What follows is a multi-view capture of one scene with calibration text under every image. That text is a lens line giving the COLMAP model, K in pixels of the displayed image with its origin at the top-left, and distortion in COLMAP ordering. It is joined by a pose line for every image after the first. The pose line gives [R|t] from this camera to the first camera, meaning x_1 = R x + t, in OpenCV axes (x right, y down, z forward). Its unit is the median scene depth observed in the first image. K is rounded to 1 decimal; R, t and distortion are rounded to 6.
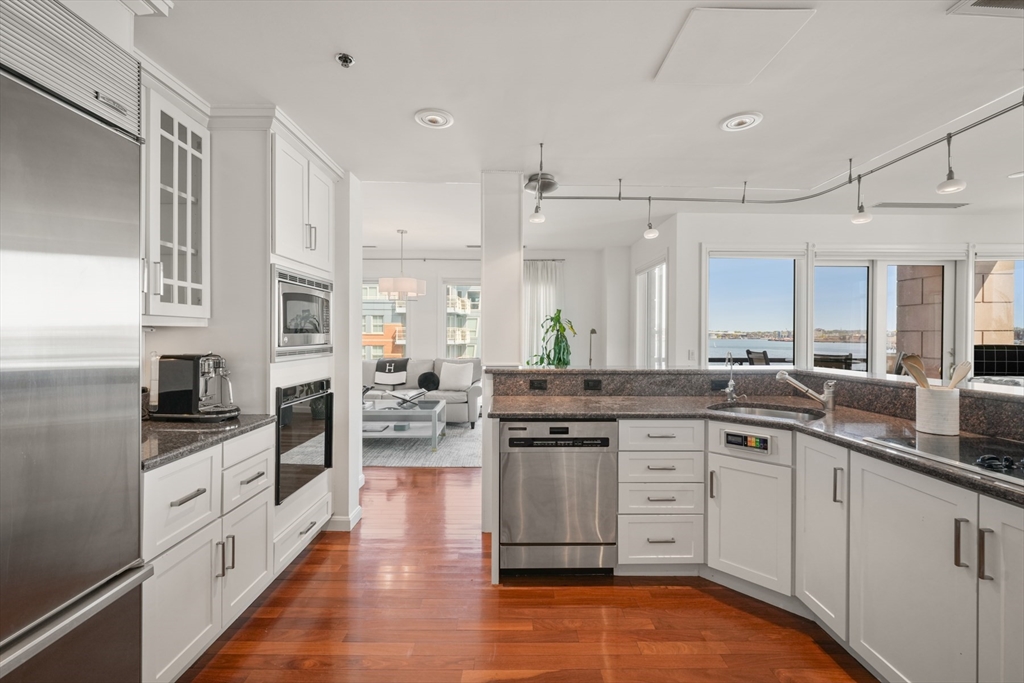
lens RADIAL K [[433.3, 0, 515.4], [0, 433.3, 338.4], [0, 0, 1]] dist [0.001072, 0.001208]
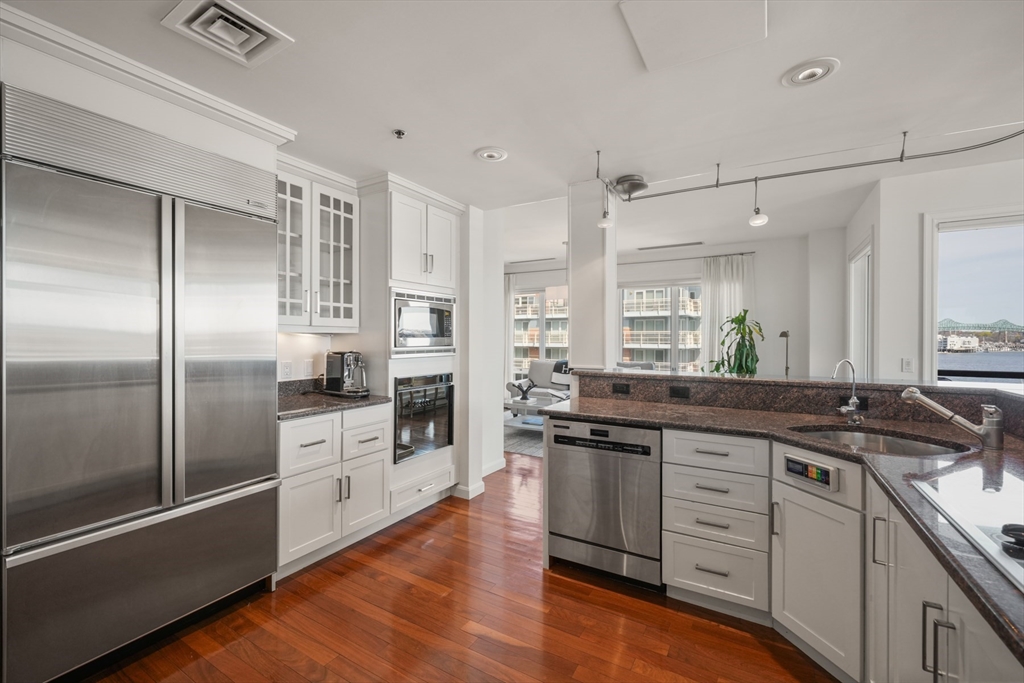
lens RADIAL K [[433.3, 0, 517.9], [0, 433.3, 339.6], [0, 0, 1]] dist [0.001072, 0.001208]
pose [[0.857101, 0.000931, -0.515147, 0.452044], [-0.003921, 0.999981, -0.004717, 0.000220], [0.515133, 0.006063, 0.857089, 0.032054]]
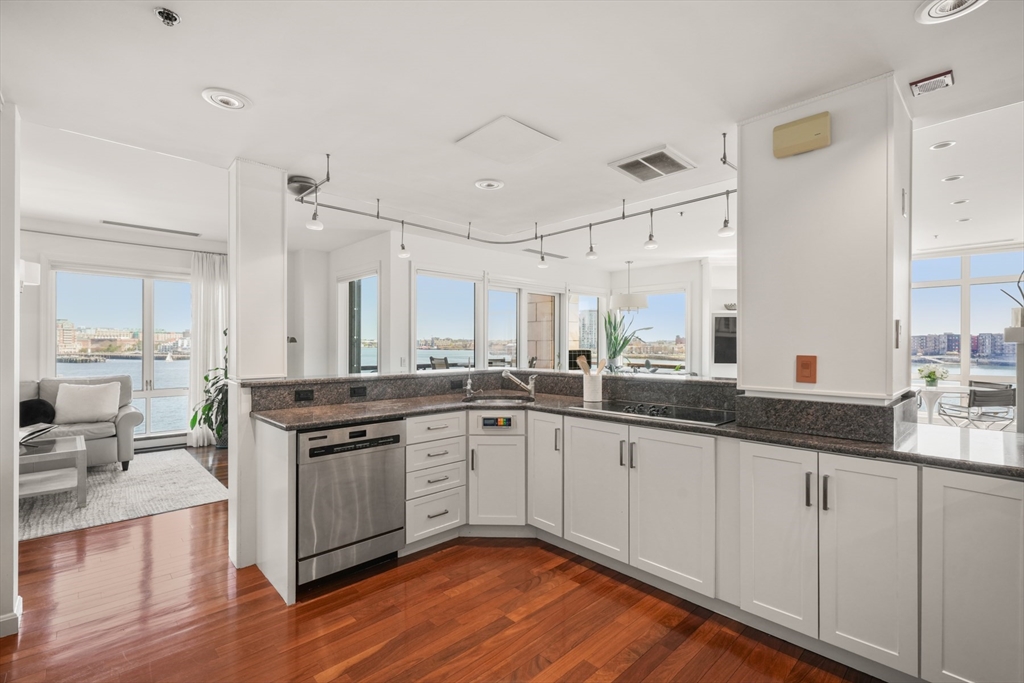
lens RADIAL K [[458.3, 0, 510.8], [0, 458.3, 346.8], [0, 0, 1]] dist [0.009589, -0.002190]
pose [[0.732731, -0.005509, 0.680496, -0.381955], [0.006118, 0.999980, 0.001509, -0.000357], [-0.680491, 0.003058, 0.732750, -0.076132]]
